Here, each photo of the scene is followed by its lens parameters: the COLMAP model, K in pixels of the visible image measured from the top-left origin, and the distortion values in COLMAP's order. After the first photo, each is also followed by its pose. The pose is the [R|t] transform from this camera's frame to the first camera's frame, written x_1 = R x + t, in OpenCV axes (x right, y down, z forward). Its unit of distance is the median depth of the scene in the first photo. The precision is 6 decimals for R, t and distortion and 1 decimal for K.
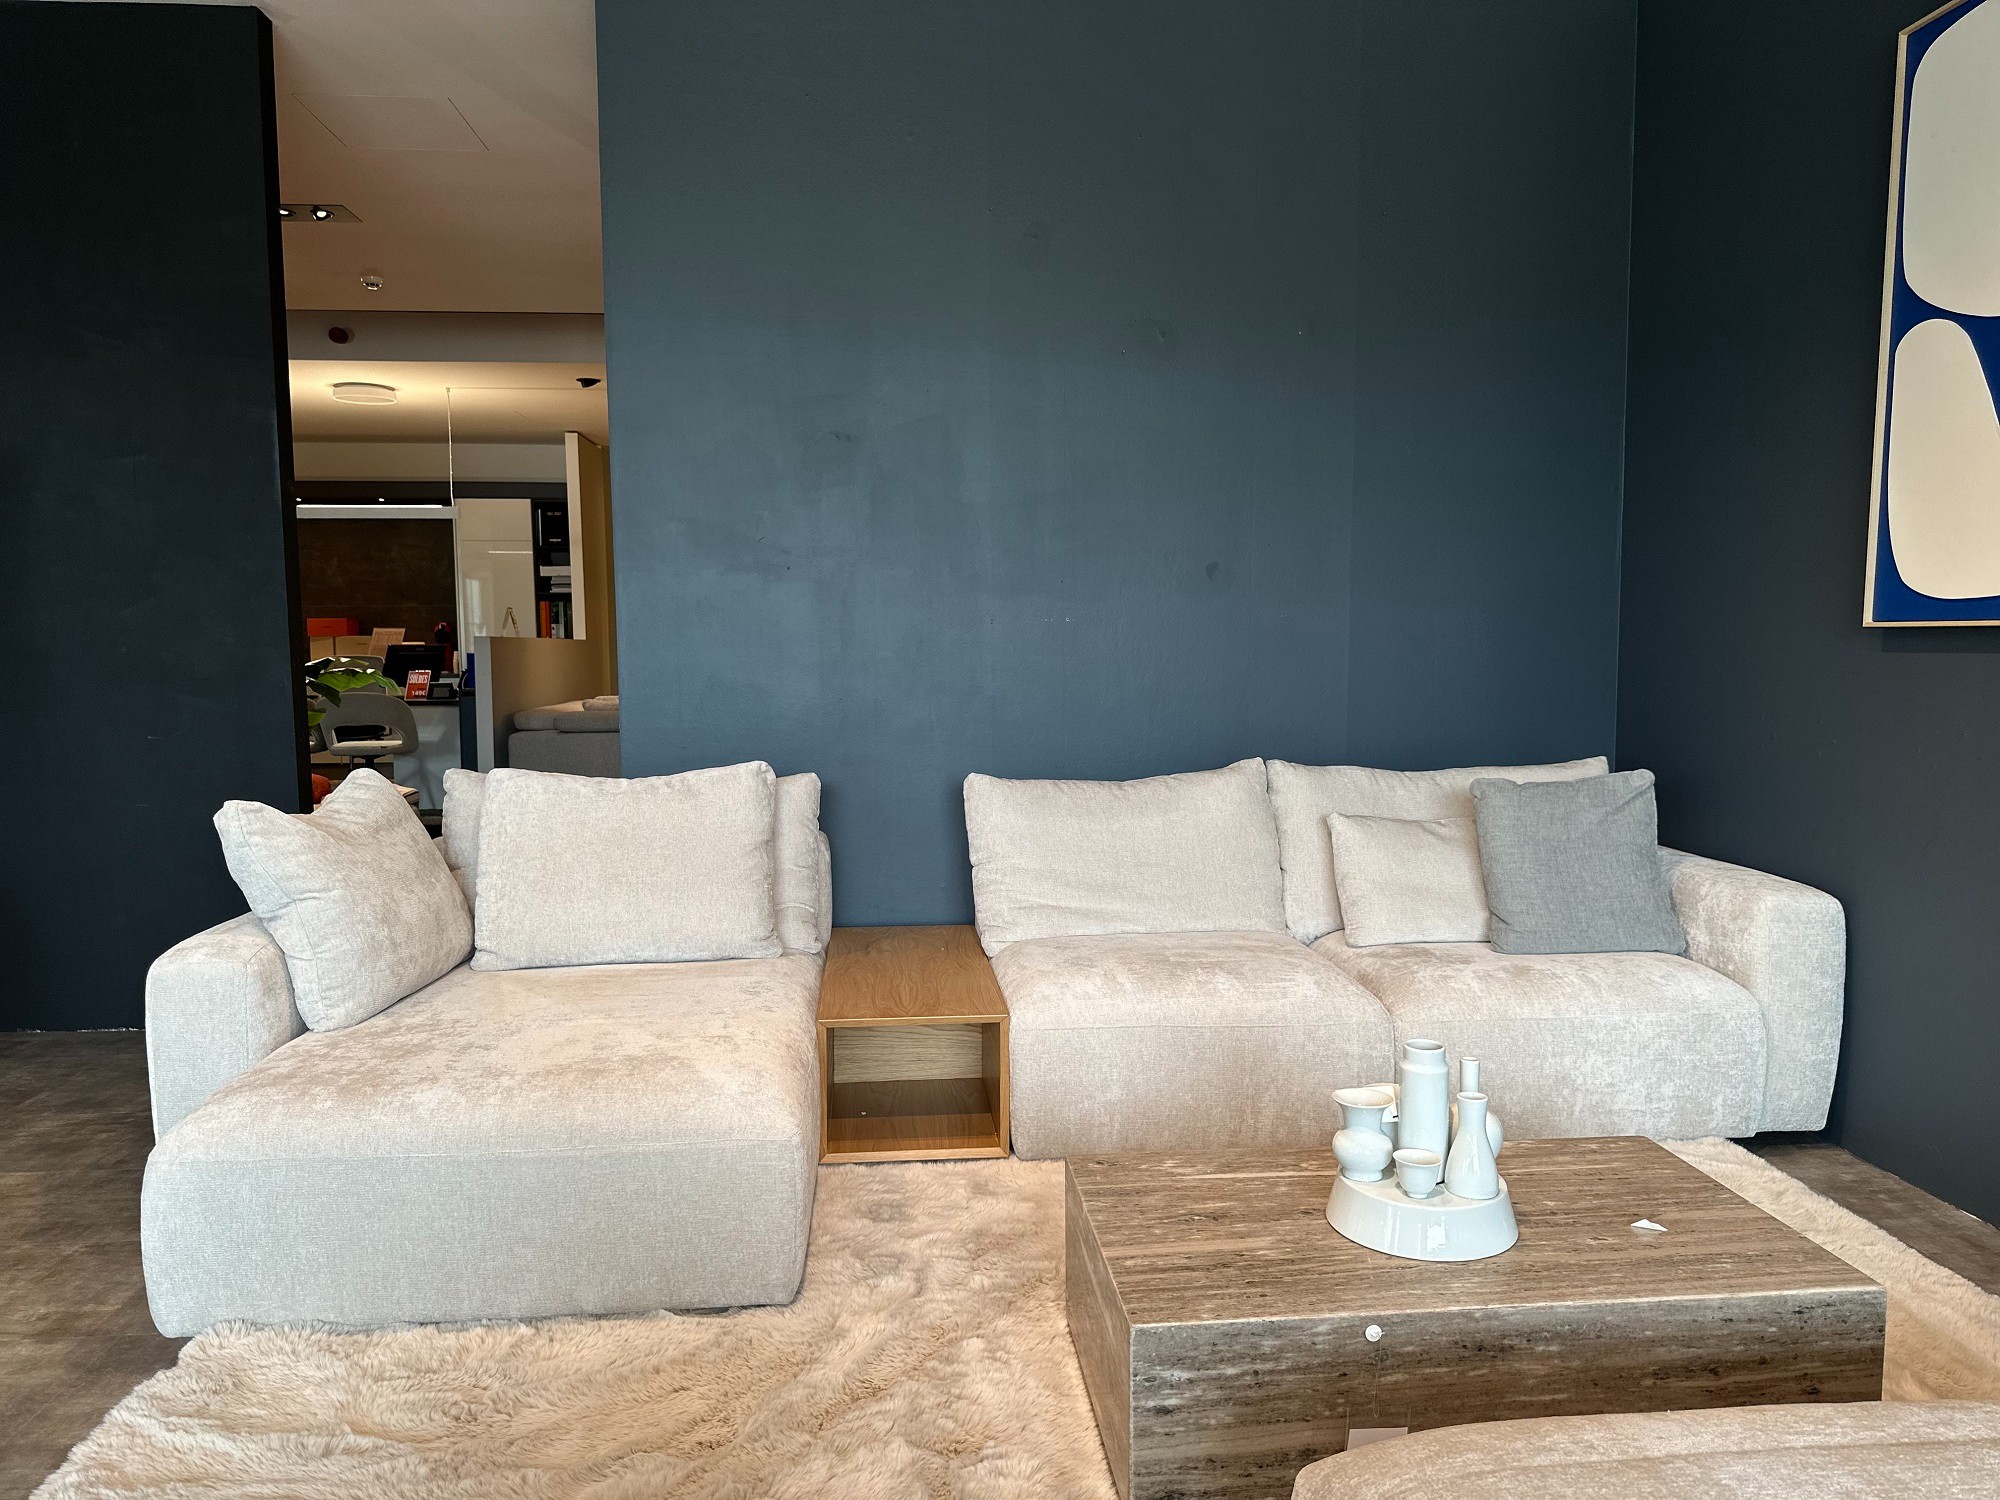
lens RADIAL K [[1518.5, 0, 1121.4], [0, 1518.5, 715.1], [0, 0, 1]] dist [0.114296, -0.216973]
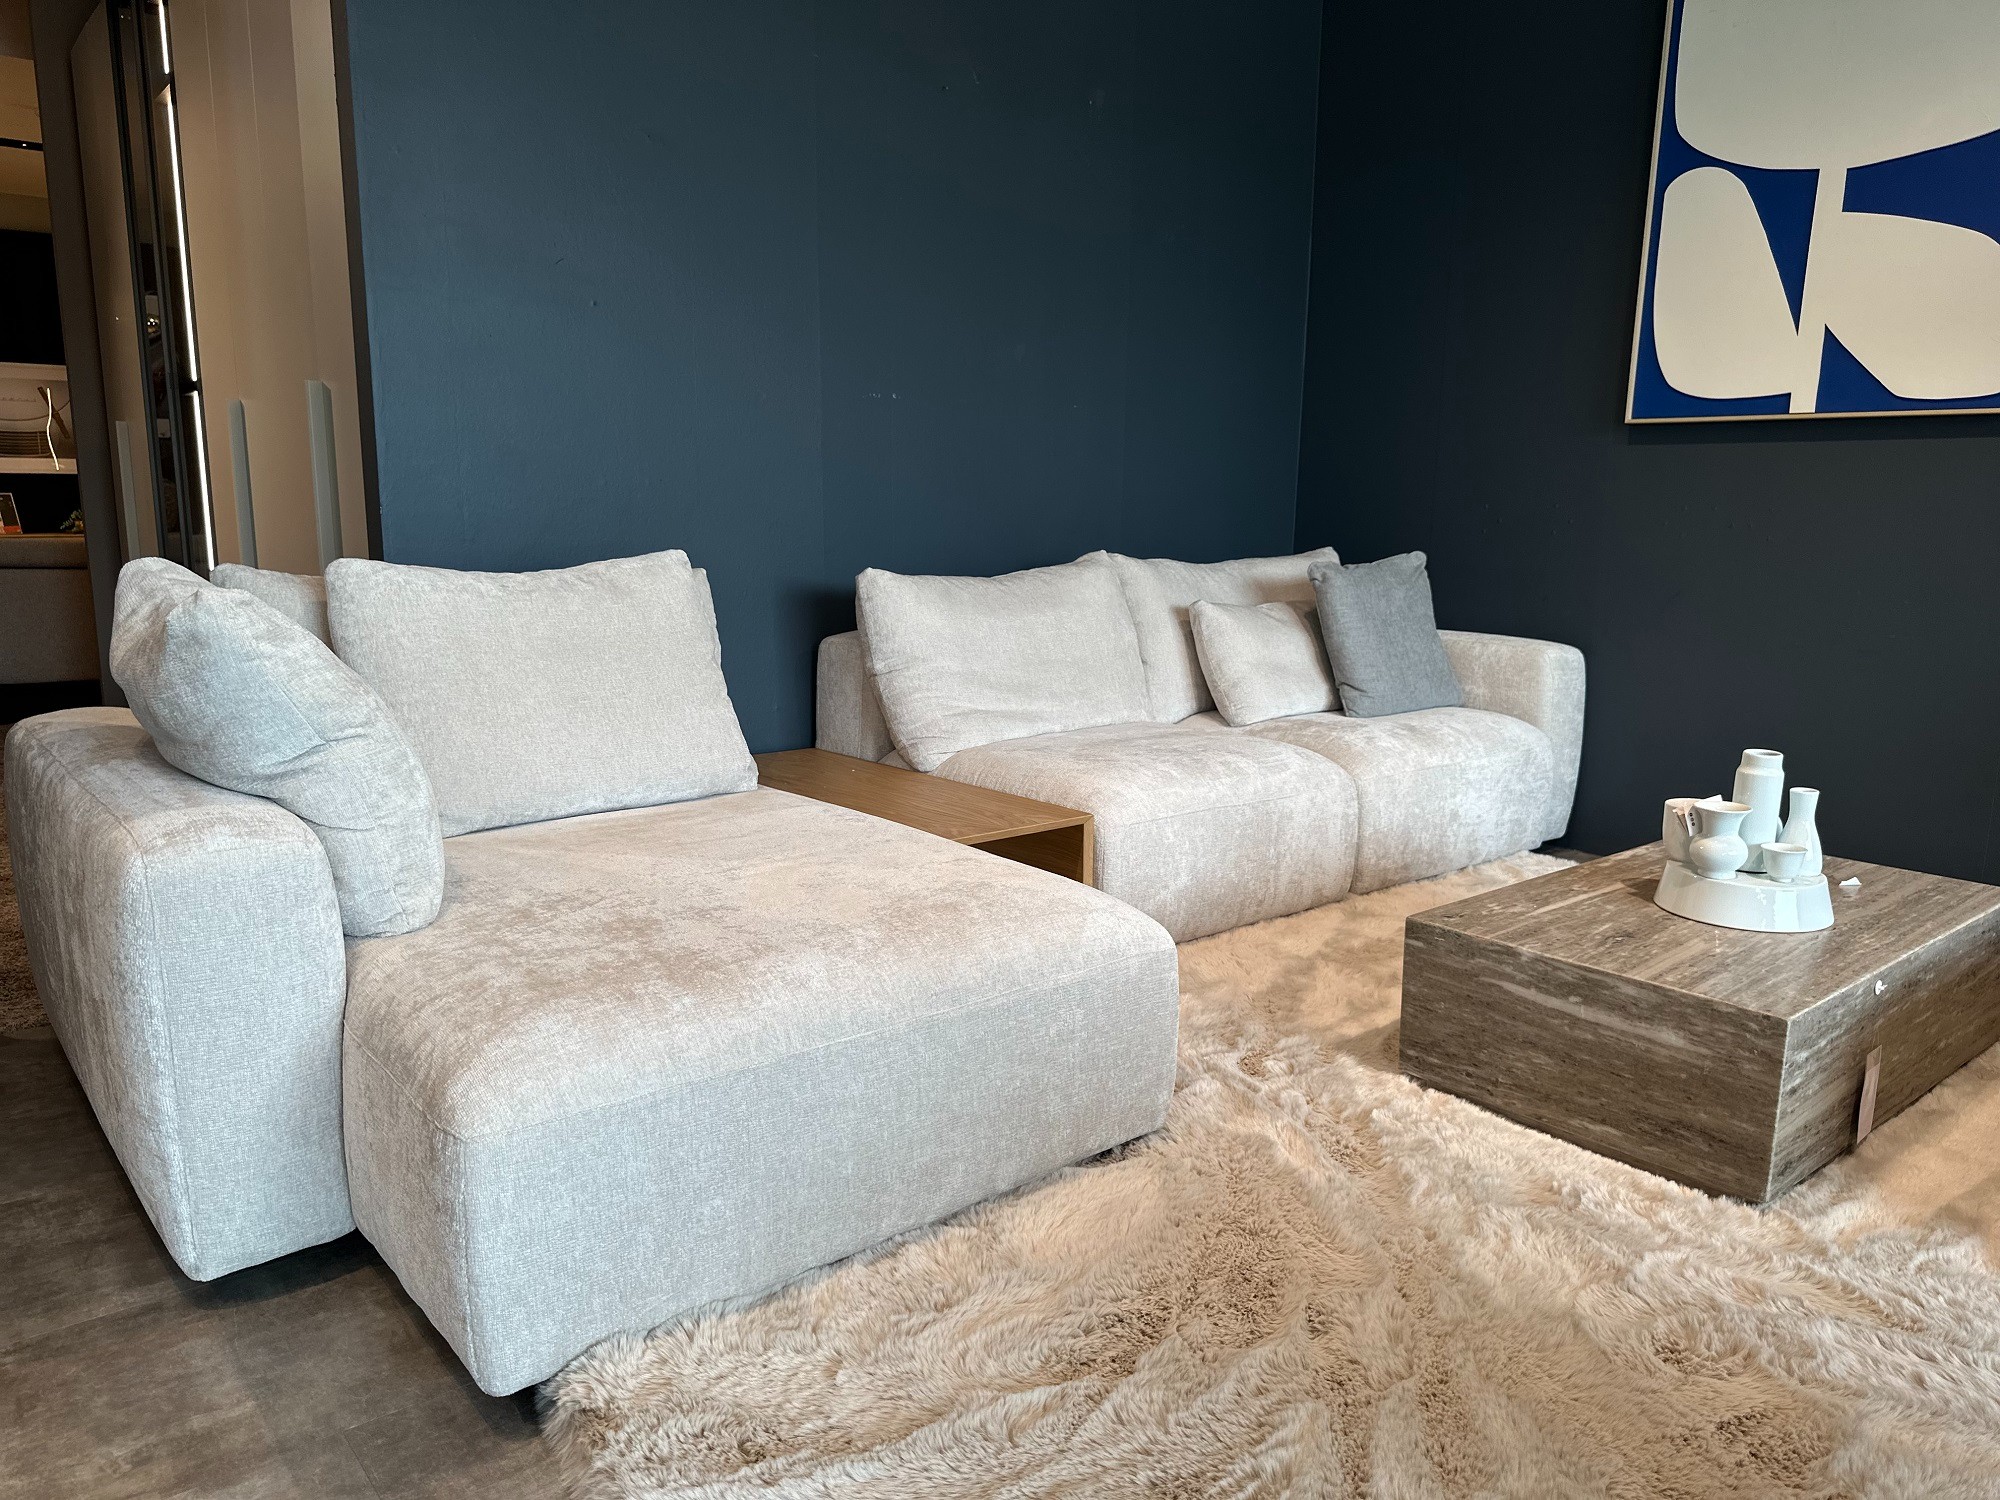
lens RADIAL K [[1443.2, 0, 1028.9], [0, 1443.2, 737.8], [0, 0, 1]] dist [0.004470, -0.011675]
pose [[0.827610, -0.083498, 0.555058, -0.587905], [0.024380, 0.993288, 0.113070, 0.051393], [-0.560774, -0.080046, 0.824091, 0.306695]]
